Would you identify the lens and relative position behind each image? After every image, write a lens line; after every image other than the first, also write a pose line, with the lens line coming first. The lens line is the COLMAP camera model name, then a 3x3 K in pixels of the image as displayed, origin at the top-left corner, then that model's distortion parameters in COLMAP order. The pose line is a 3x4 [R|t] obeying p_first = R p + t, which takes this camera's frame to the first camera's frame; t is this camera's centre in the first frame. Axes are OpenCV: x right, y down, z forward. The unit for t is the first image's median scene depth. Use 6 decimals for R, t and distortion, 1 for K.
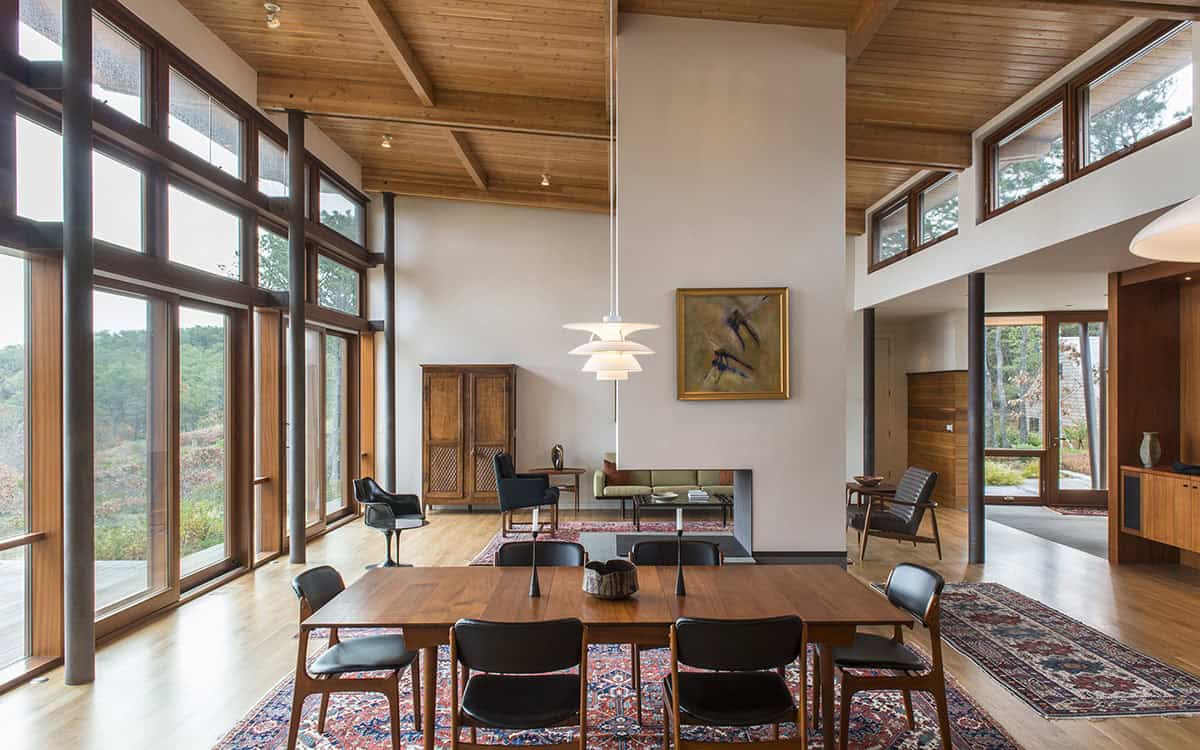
lens RADIAL K [[813.4, 0, 600.2], [0, 813.4, 394.6], [0, 0, 1]] dist [-0.006356, -0.001982]
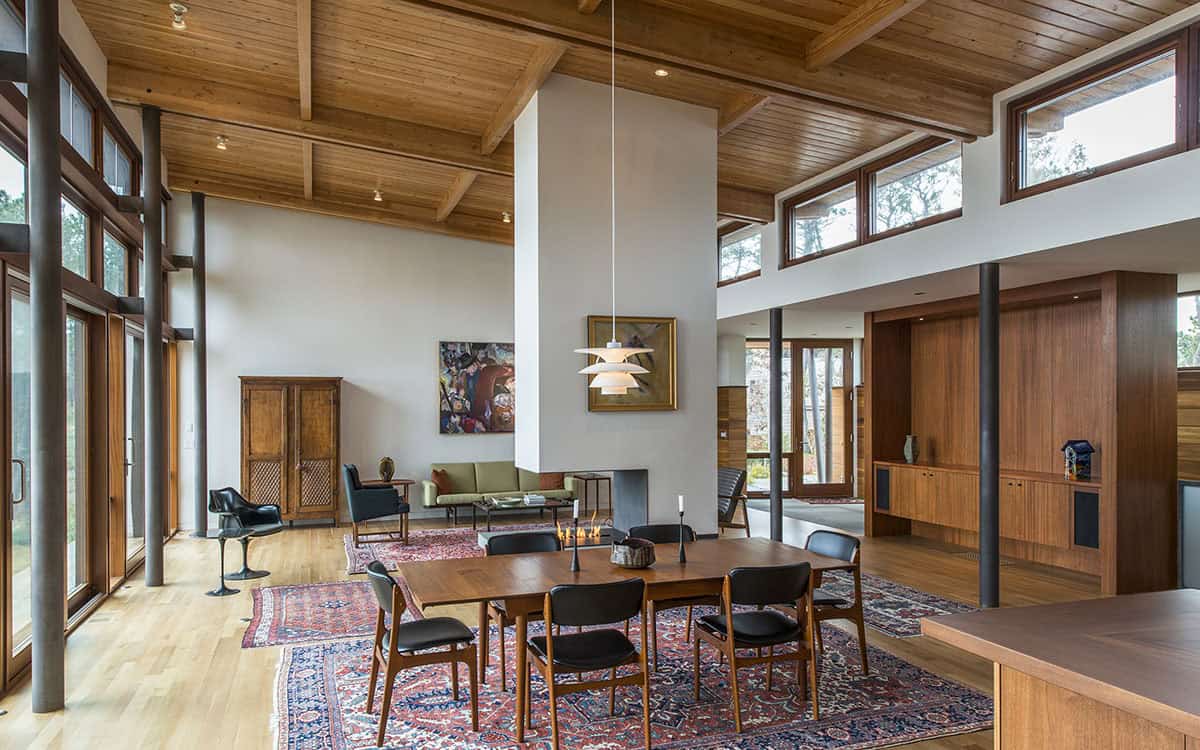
lens RADIAL K [[823.4, 0, 602.7], [0, 823.4, 405.8], [0, 0, 1]] dist [0.003781, -0.005472]
pose [[0.936627, -0.000872, 0.350327, -0.223075], [0.001622, 0.999997, -0.001848, 0.000678], [-0.350325, 0.002299, 0.936625, -0.080391]]
